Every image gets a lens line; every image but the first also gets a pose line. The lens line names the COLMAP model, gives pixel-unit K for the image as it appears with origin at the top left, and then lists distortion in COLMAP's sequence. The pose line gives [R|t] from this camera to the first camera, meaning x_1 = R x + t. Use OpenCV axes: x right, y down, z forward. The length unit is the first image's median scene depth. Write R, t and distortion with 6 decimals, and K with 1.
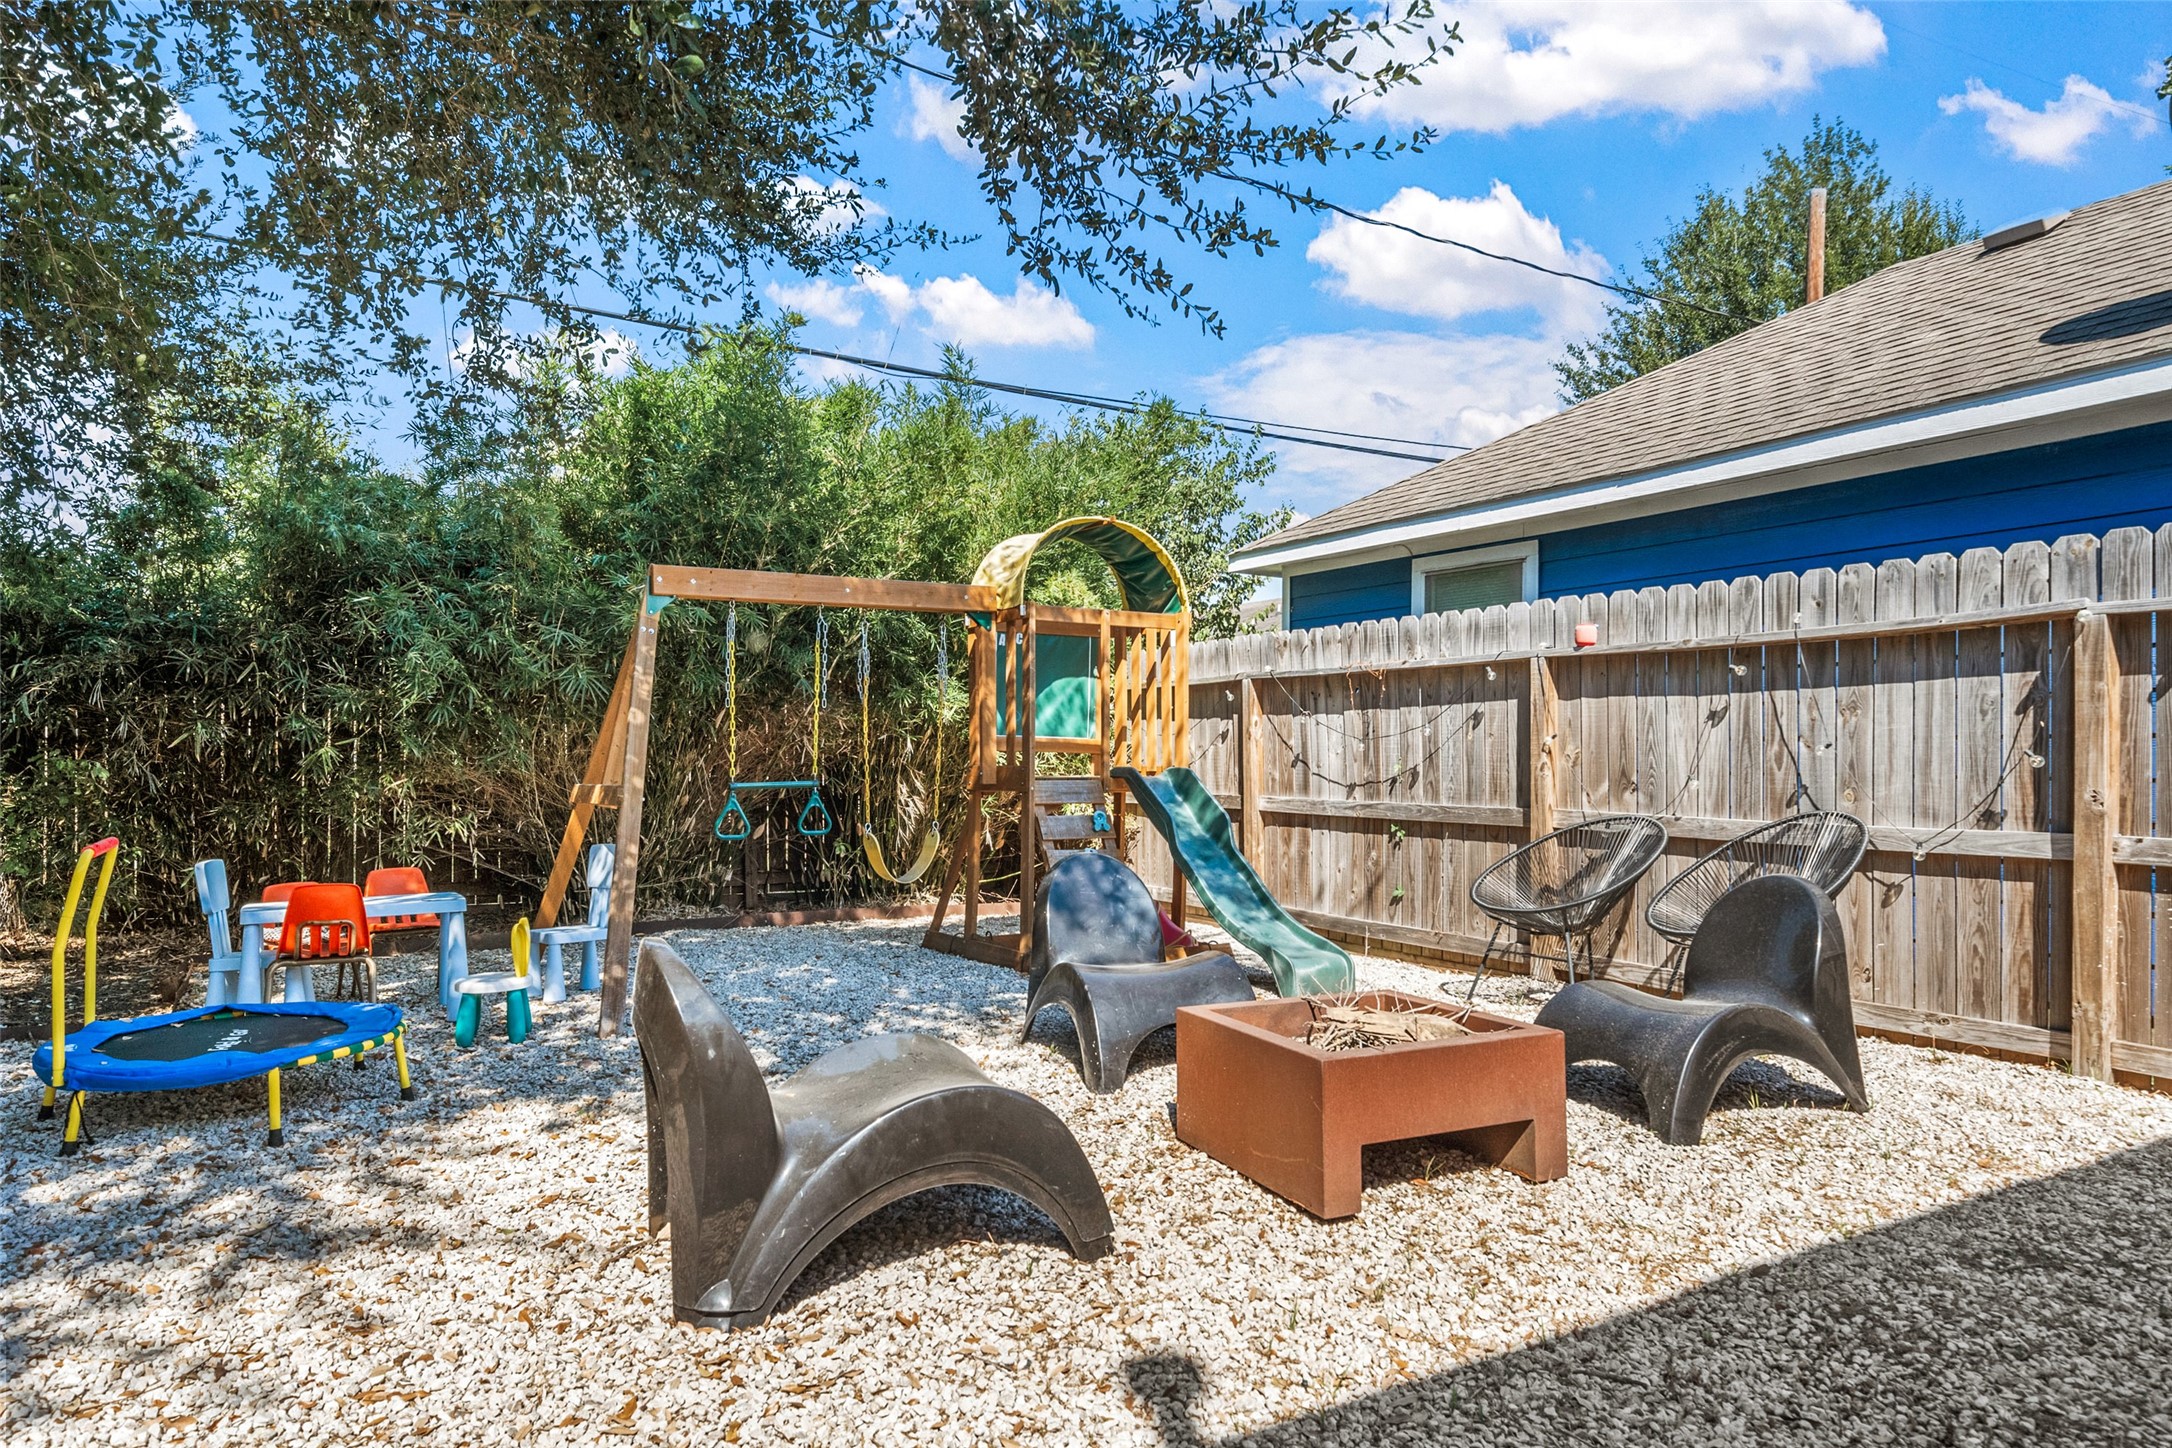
lens RADIAL K [[1305.0, 0, 1086.0], [0, 1305.0, 724.0], [0, 0, 1]] dist [0.003802, -0.001638]
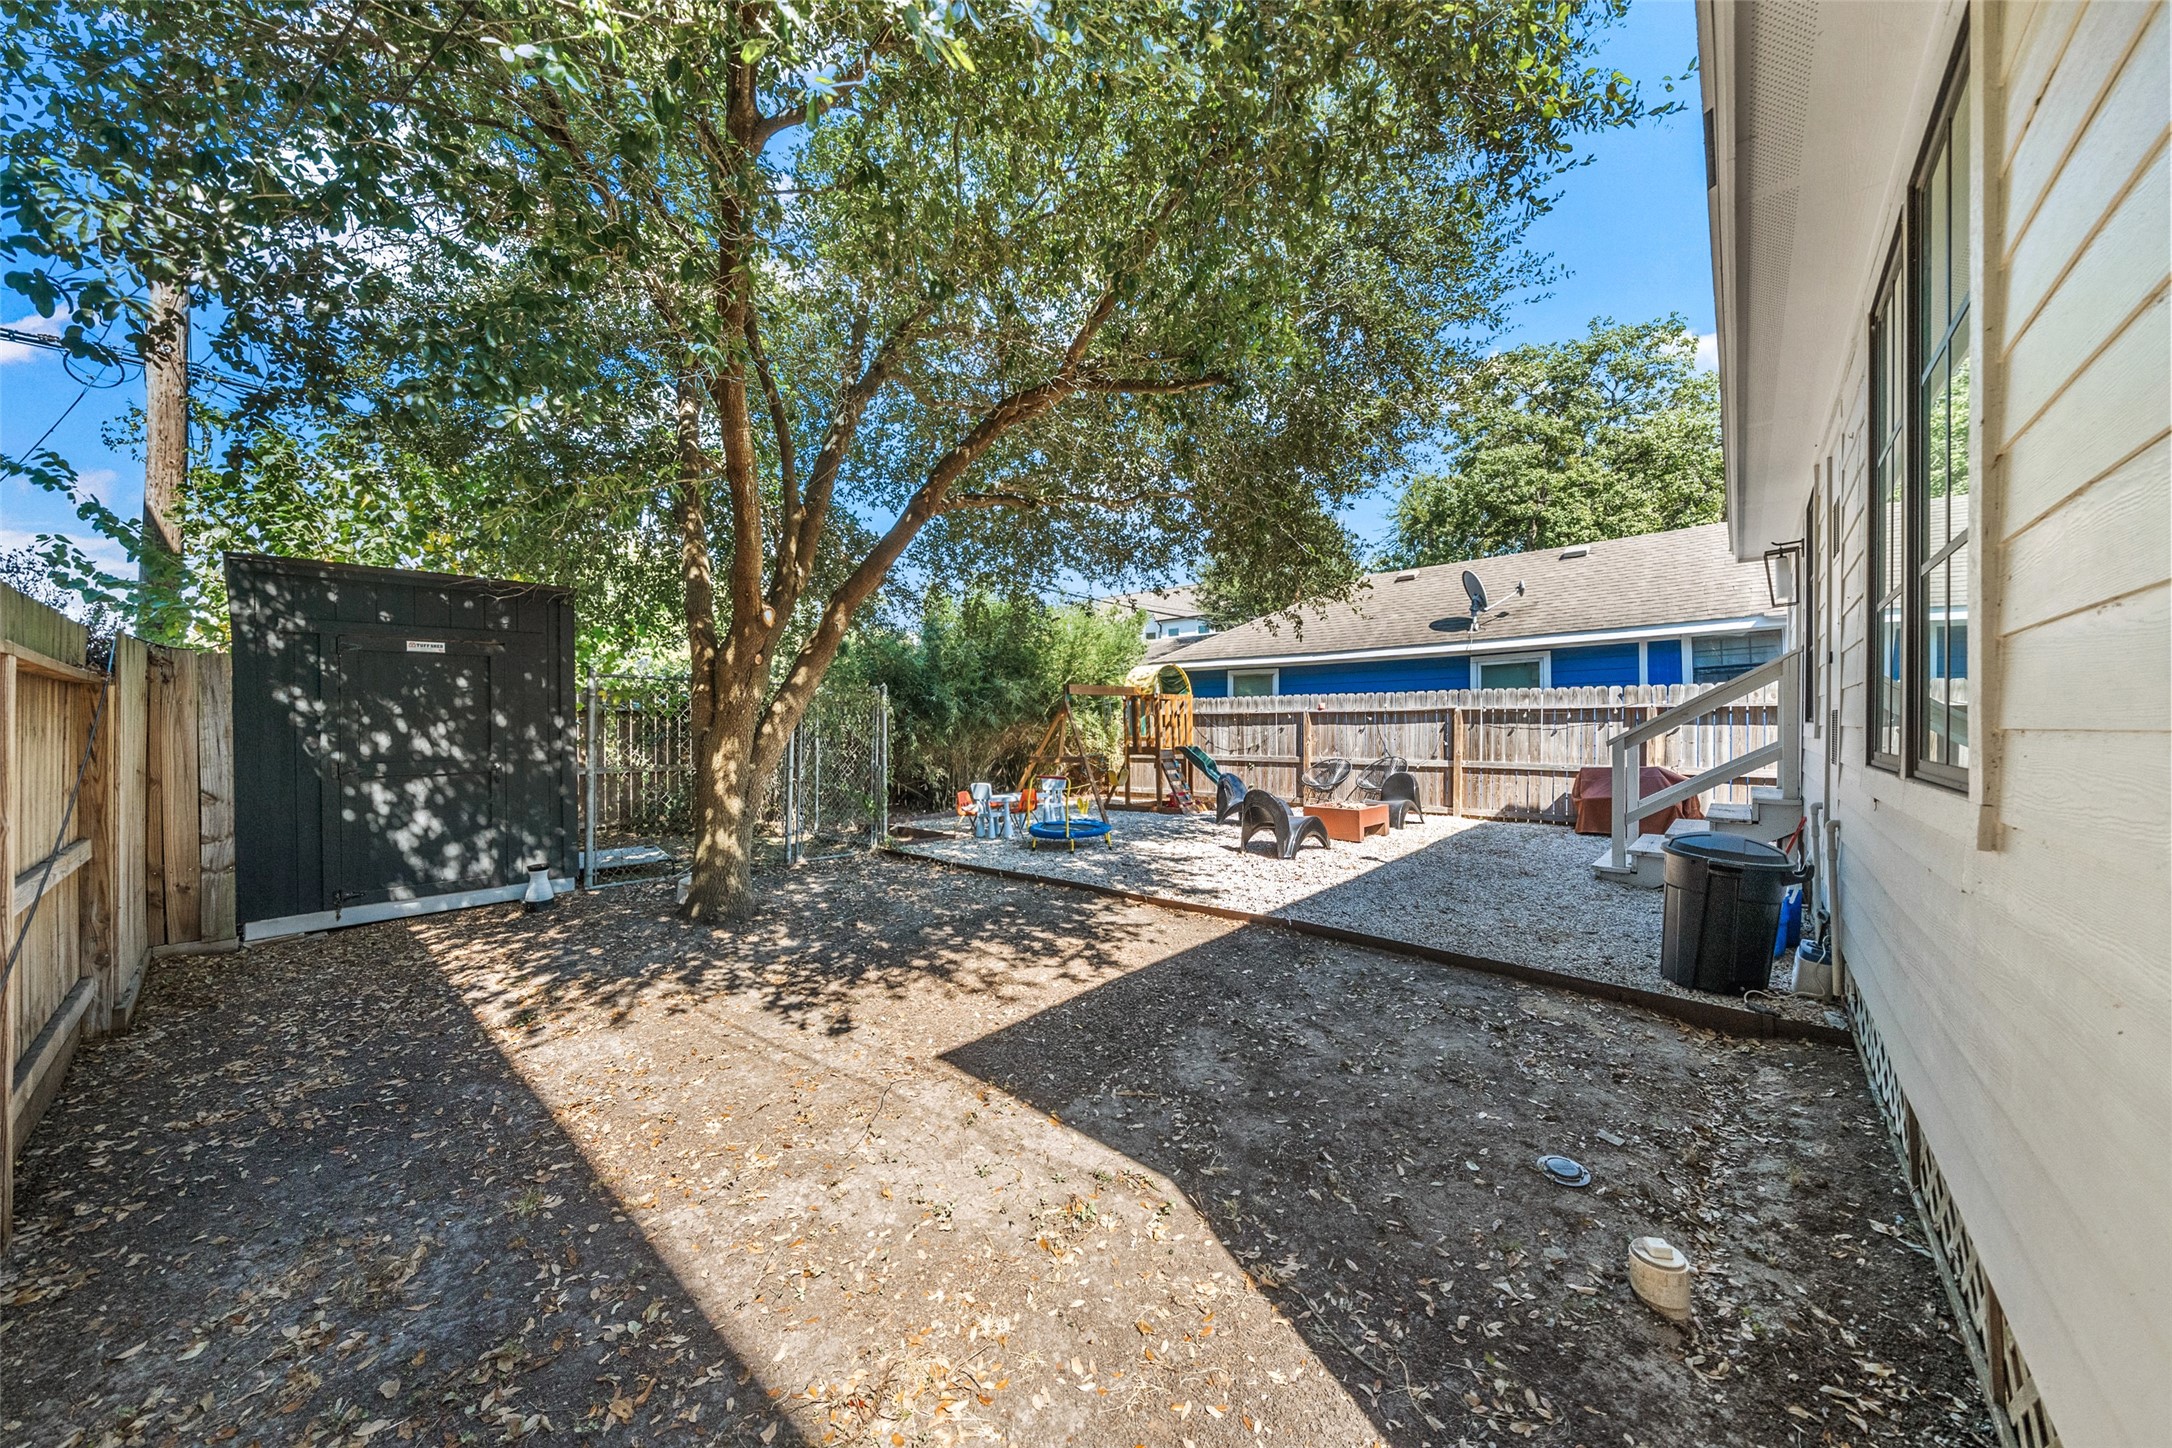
lens RADIAL K [[748.0, 0, 1086.0], [0, 748.0, 724.0], [0, 0, 1]] dist [-0.011903, -0.000002]
pose [[0.943914, -0.006287, 0.330133, -1.052585], [-0.000174, 0.999809, 0.019536, -0.074539], [-0.330192, -0.018498, 0.943732, -0.803766]]
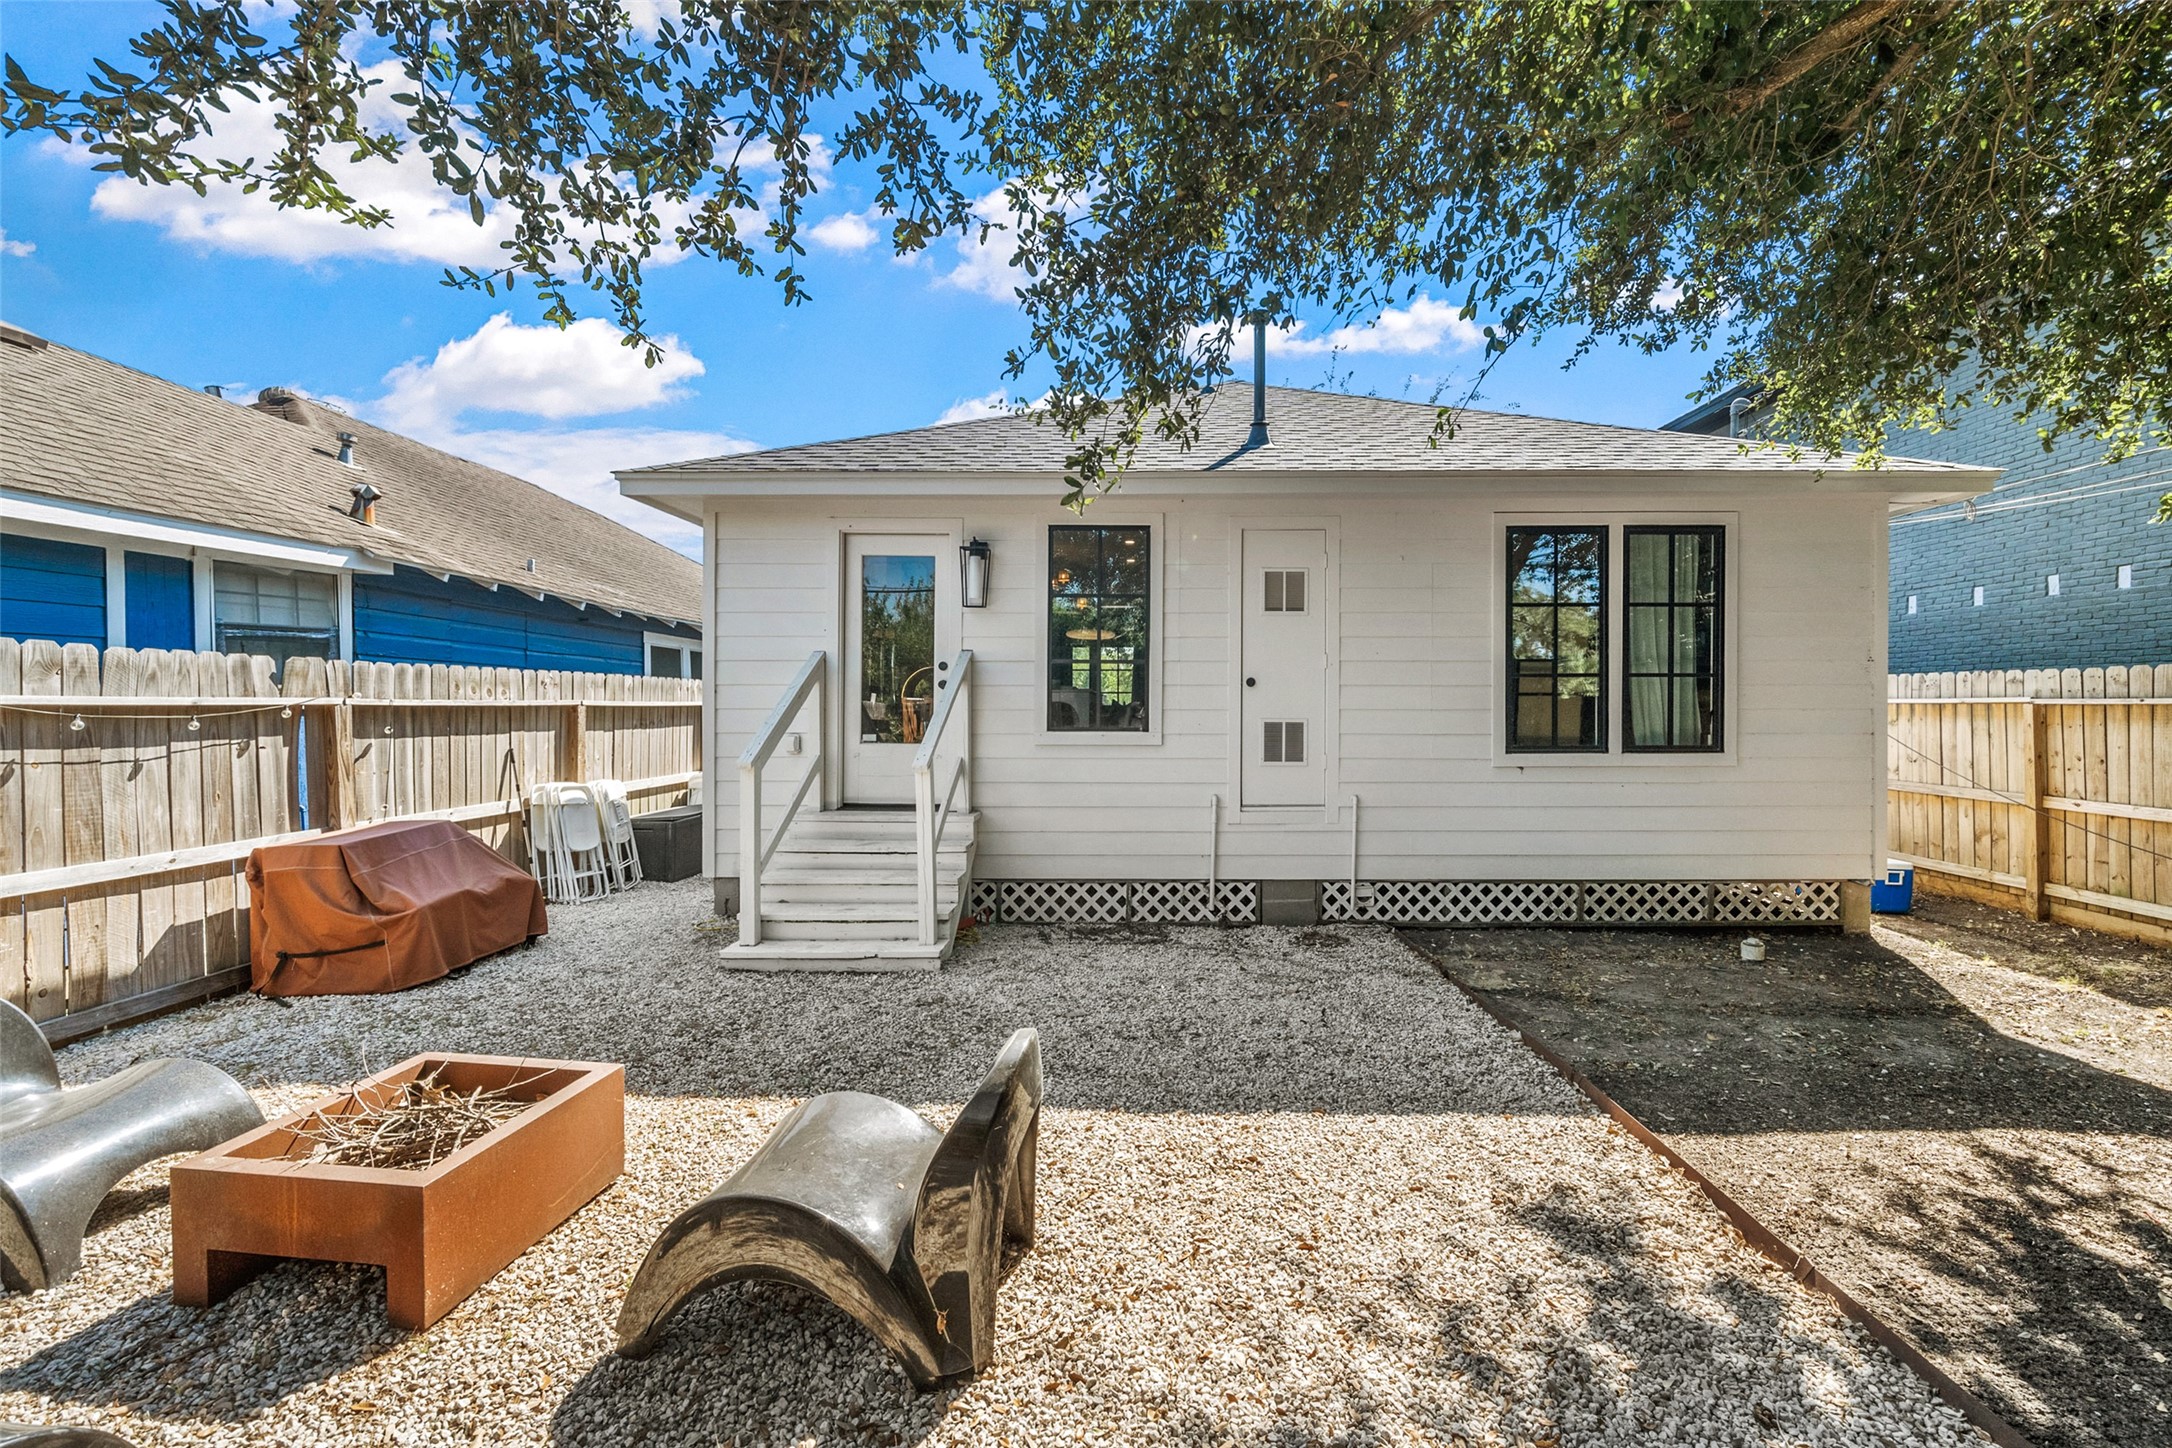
lens RADIAL K [[835.1, 0, 1140.7], [0, 835.1, 712.7], [0, 0, 1]] dist [0.000775, 0.000063]
pose [[-0.869032, -0.010607, 0.494642, -0.469586], [-0.015563, 0.999861, -0.005901, -0.078119], [-0.494511, -0.012827, -0.869077, 0.919119]]
